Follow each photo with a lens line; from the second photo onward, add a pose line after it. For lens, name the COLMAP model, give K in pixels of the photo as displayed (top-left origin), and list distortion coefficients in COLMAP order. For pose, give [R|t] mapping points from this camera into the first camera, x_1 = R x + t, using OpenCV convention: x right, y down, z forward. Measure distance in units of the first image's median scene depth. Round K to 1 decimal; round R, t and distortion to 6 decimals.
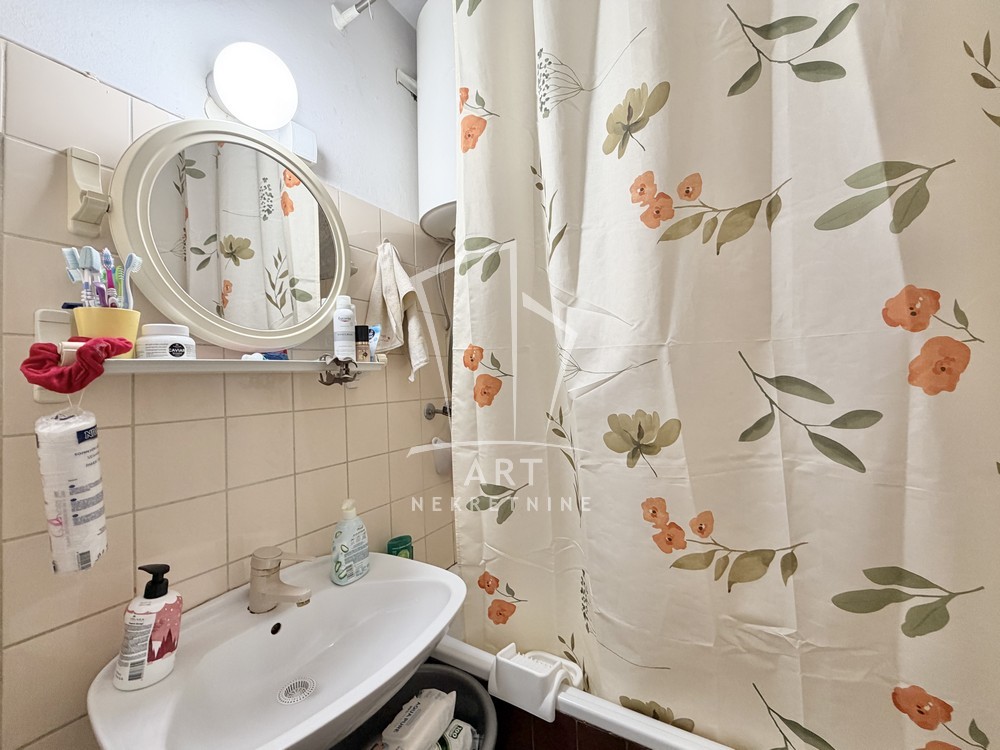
lens RADIAL K [[406.9, 0, 497.7], [0, 406.9, 368.3], [0, 0, 1]] dist [-0.002073, 0.000079]
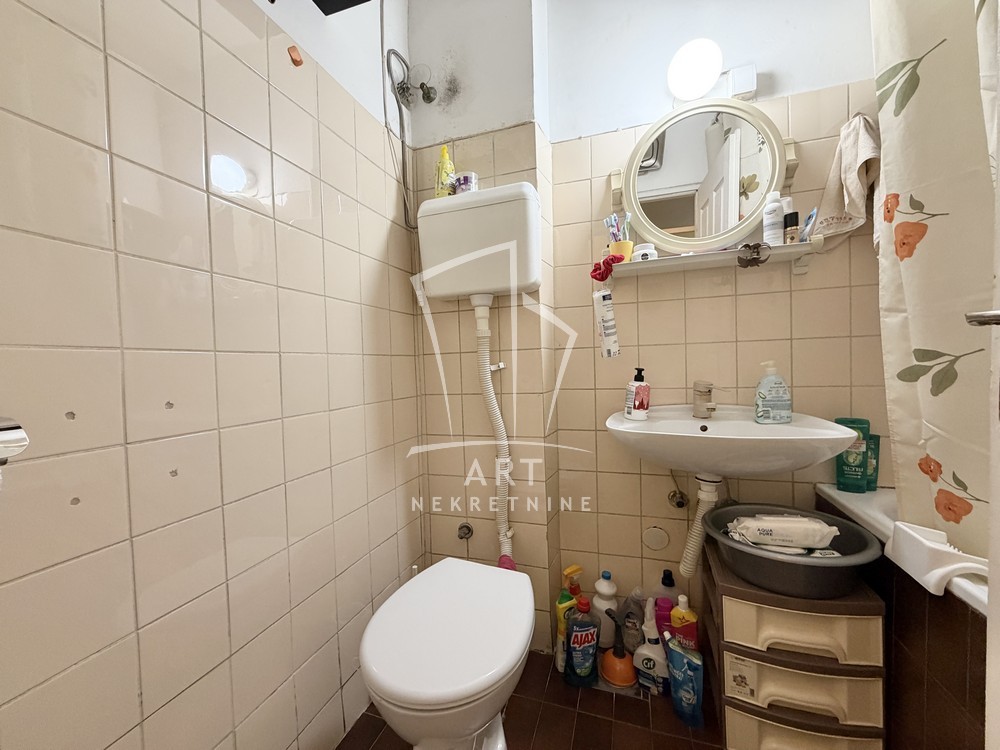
lens RADIAL K [[398.2, 0, 495.2], [0, 398.2, 376.4], [0, 0, 1]] dist [-0.000212, 0.000091]
pose [[0.224399, 0.063788, -0.972407, 0.645962], [0.055361, 0.995409, 0.078073, 0.235561], [0.972923, -0.071353, 0.219838, -0.092350]]
